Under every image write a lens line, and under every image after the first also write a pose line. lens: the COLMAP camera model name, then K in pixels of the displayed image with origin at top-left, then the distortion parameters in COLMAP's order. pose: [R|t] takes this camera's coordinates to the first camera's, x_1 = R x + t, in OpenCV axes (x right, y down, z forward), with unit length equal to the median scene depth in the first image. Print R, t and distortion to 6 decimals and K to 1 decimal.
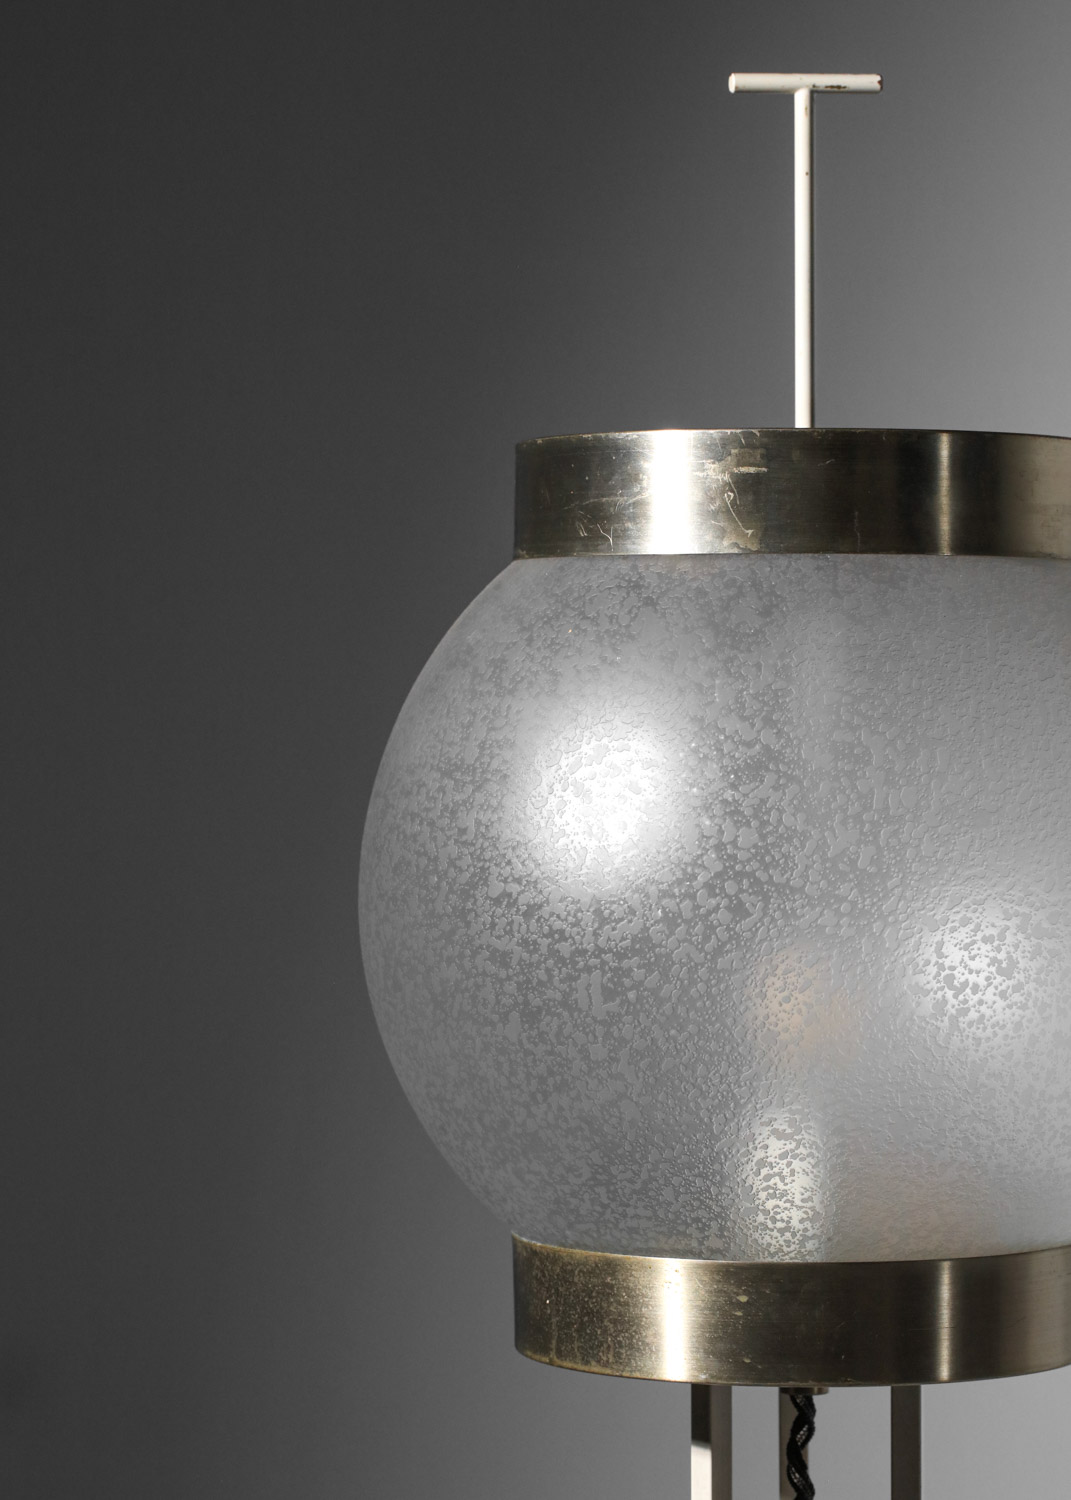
lens RADIAL K [[4914.3, 0, 535.5], [0, 4914.3, 750.0], [0, 0, 1]] dist [0.034407, -3.128763]
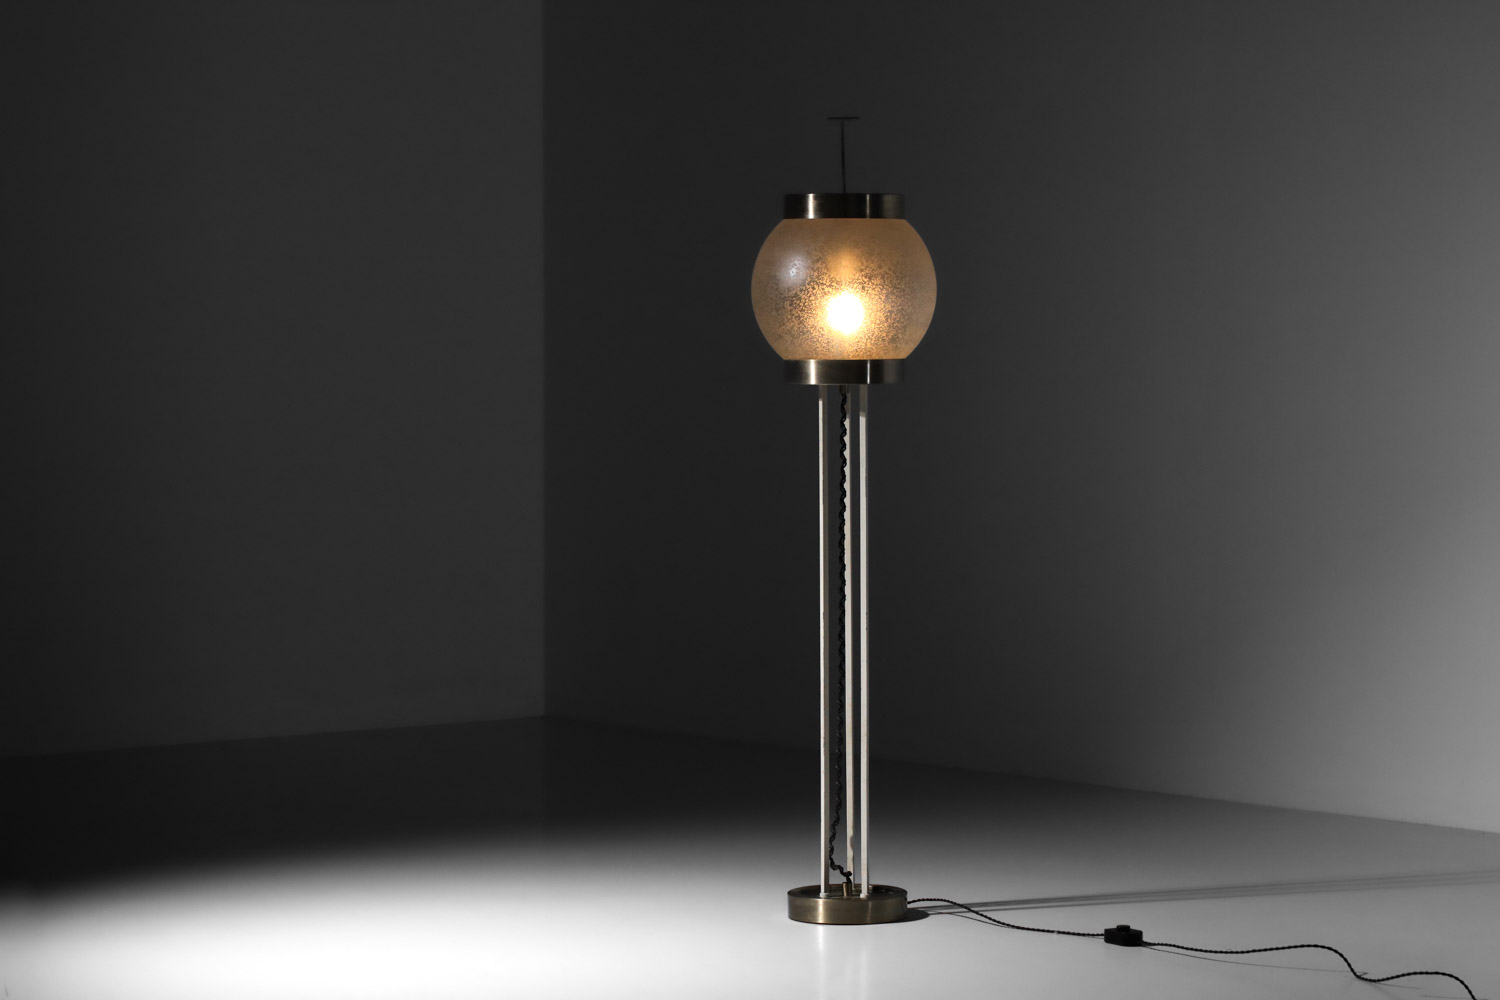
lens RADIAL K [[4327.4, 0, 750.0], [0, 4327.4, 500.0], [0, 0, 1]] dist [-0.081447, -0.293220]
pose [[0.983785, 0.005819, -0.179260, 0.768765], [0.000500, 0.999381, 0.035182, 0.092478], [0.179353, -0.034701, 0.983173, -3.380306]]
